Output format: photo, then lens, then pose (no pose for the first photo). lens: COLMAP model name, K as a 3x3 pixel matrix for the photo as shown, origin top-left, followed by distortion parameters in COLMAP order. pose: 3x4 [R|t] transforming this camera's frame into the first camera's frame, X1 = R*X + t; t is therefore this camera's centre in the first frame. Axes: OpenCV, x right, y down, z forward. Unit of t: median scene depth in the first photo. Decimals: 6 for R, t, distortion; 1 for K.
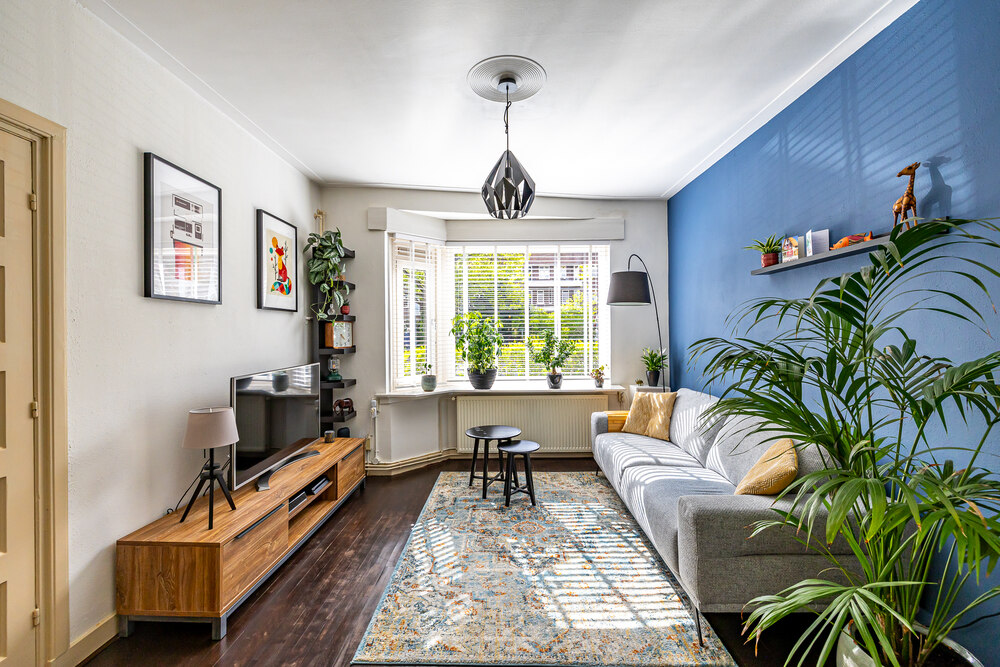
lens RADIAL K [[424.8, 0, 507.0], [0, 424.8, 332.1], [0, 0, 1]] dist [-0.001748, 0.000461]
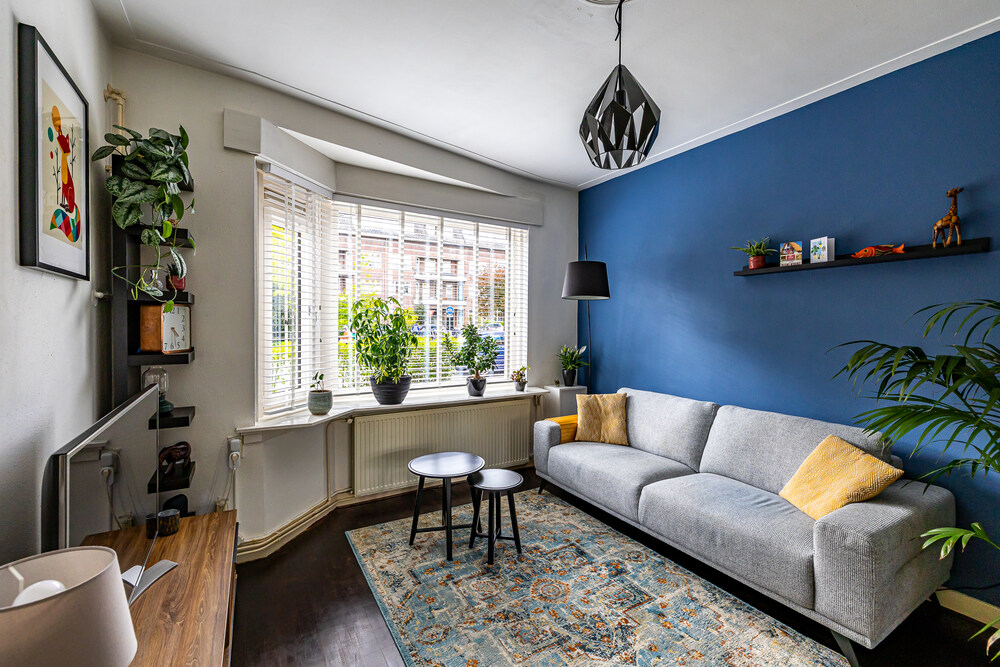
lens RADIAL K [[424.8, 0, 499.1], [0, 424.8, 332.8], [0, 0, 1]] dist [-0.001748, 0.000461]
pose [[0.849665, 0.005899, 0.527290, -0.321019], [-0.015352, 0.999790, 0.013551, -0.001877], [-0.527099, -0.019609, 0.849578, 0.314879]]
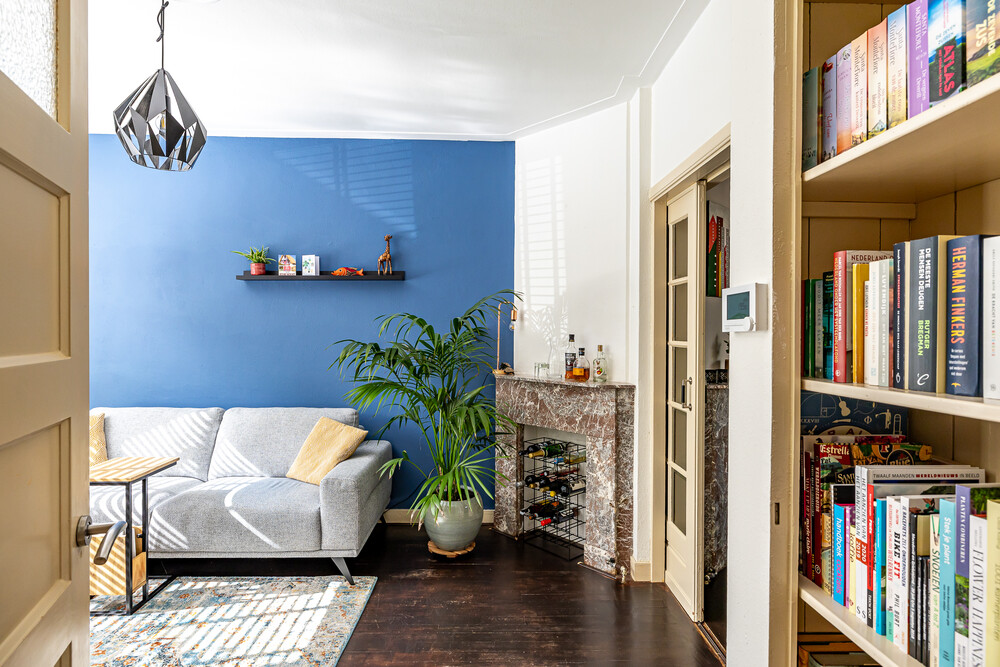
lens RADIAL K [[508.6, 0, 498.2], [0, 508.6, 333.8], [0, 0, 1]] dist [-0.001872, 0.000006]
pose [[-0.036261, 0.002773, 0.999339, -0.488094], [-0.004391, 0.999986, -0.002934, -0.001148], [-0.999333, -0.004494, -0.036248, 0.300963]]
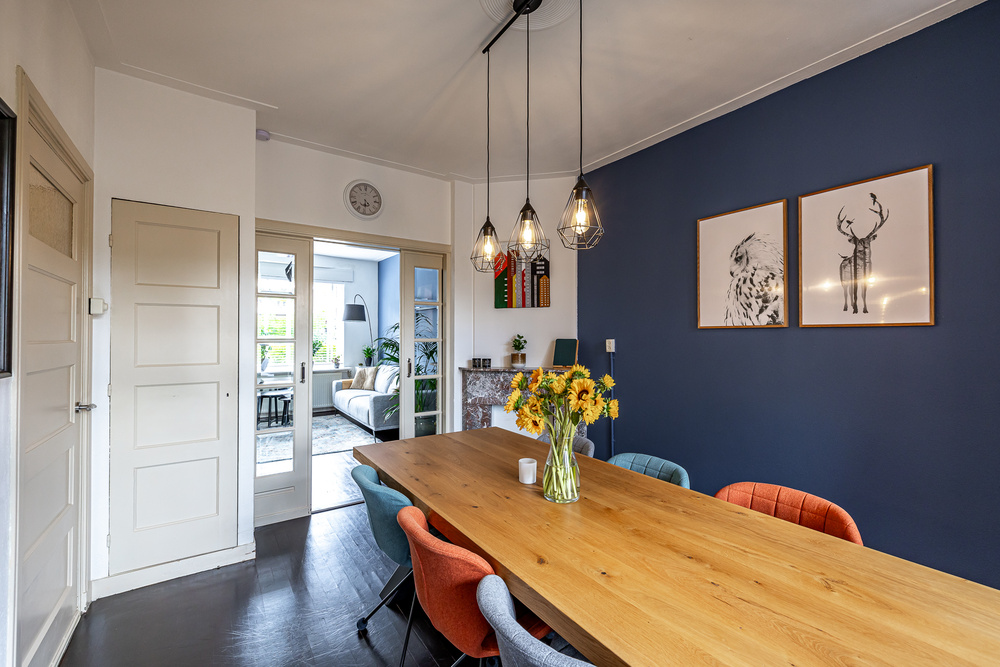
lens RADIAL K [[424.8, 0, 502.8], [0, 424.8, 333.7], [0, 0, 1]] dist [-0.001748, 0.000461]
pose [[0.824488, 0.009999, 0.565791, -0.225524], [-0.008511, 0.999950, -0.005269, -0.005161], [-0.565815, -0.000471, 0.824532, -0.885474]]
